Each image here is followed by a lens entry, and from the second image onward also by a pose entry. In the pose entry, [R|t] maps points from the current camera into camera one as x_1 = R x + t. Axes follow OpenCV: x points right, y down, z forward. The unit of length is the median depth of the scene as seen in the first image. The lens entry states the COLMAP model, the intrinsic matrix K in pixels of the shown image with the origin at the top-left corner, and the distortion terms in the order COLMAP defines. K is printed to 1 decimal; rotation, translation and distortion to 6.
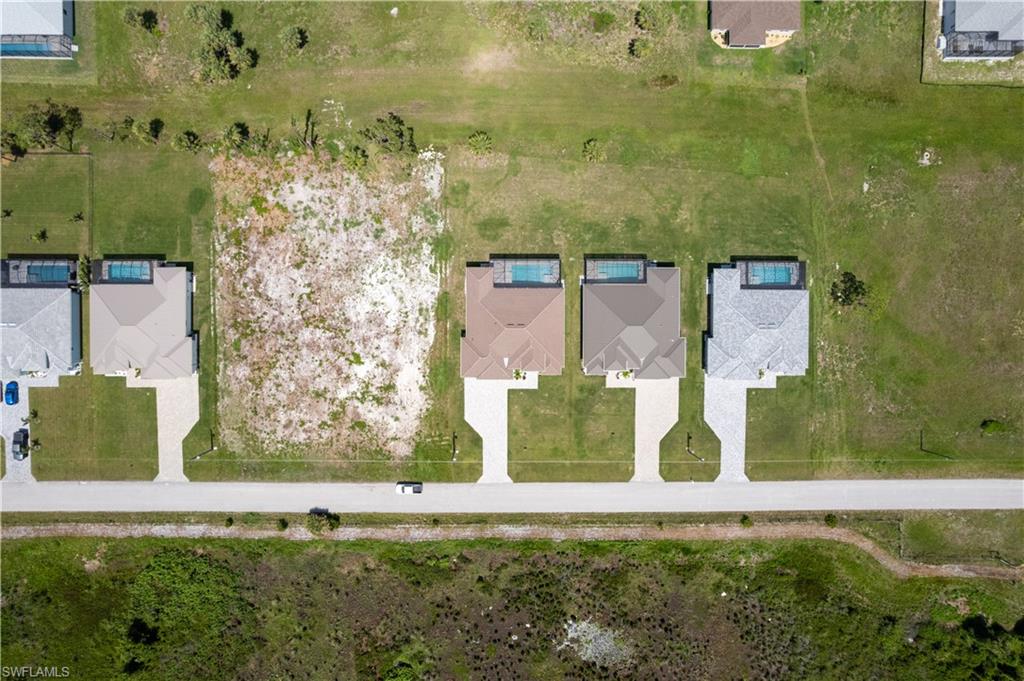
lens RADIAL K [[681.6, 0, 510.0], [0, 681.6, 343.4], [0, 0, 1]] dist [-0.087071, 0.085459]
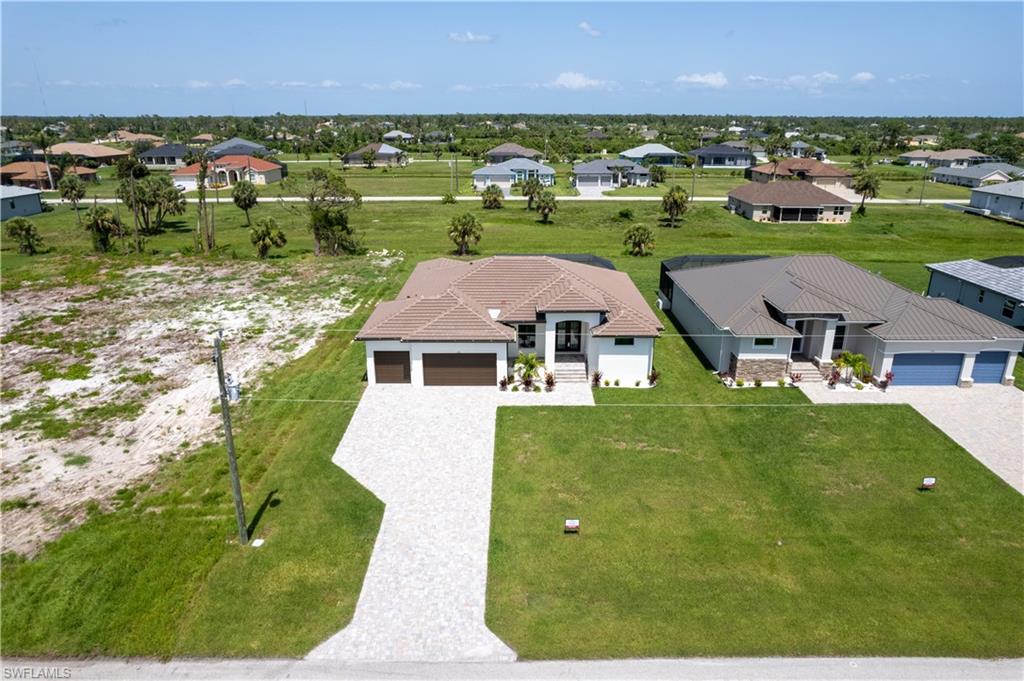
lens RADIAL K [[667.7, 0, 512.0], [0, 667.7, 340.5], [0, 0, 1]] dist [-0.096668, 0.098477]
pose [[0.999997, 0.001665, -0.001999, 0.003656], [-0.002367, 0.262769, -0.964856, 0.347850], [-0.001081, 0.964857, 0.262772, 0.893336]]
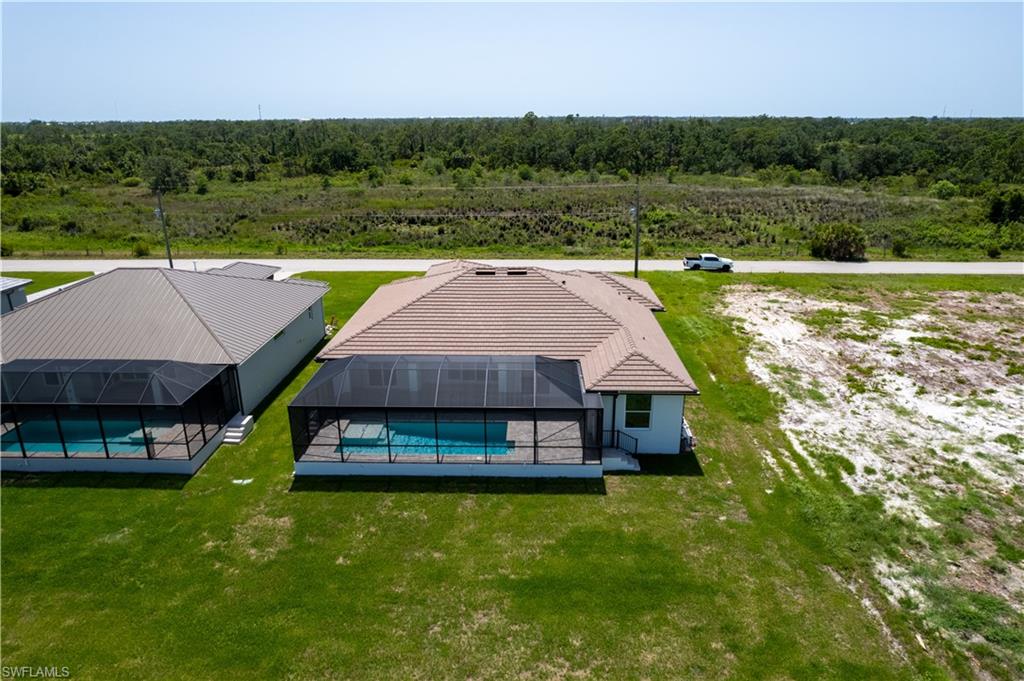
lens RADIAL K [[650.9, 0, 522.7], [0, 650.9, 338.7], [0, 0, 1]] dist [-0.082796, 0.069160]
pose [[-0.999864, -0.002374, 0.016322, -0.006730], [0.015974, -0.385898, 0.922403, -0.298258], [0.004109, 0.922538, 0.385884, 0.862969]]
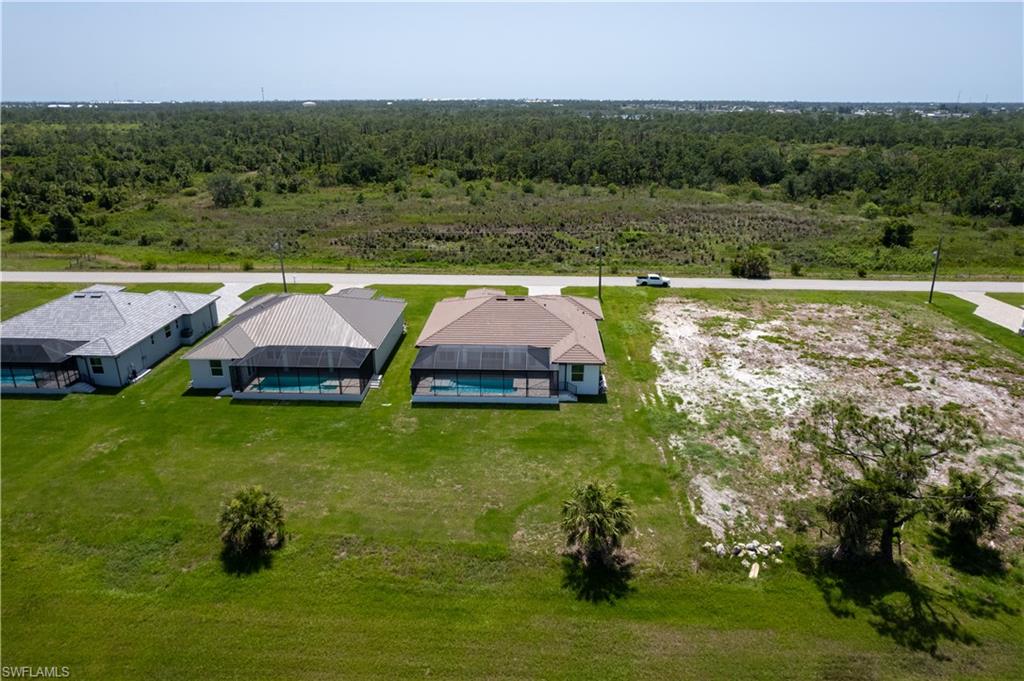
lens RADIAL K [[650.9, 0, 522.7], [0, 650.9, 338.7], [0, 0, 1]] dist [-0.082796, 0.069160]
pose [[-0.999717, -0.010998, 0.021111, -0.013636], [0.023756, -0.404653, 0.914162, -0.512359], [-0.001511, 0.914404, 0.404800, 0.764305]]
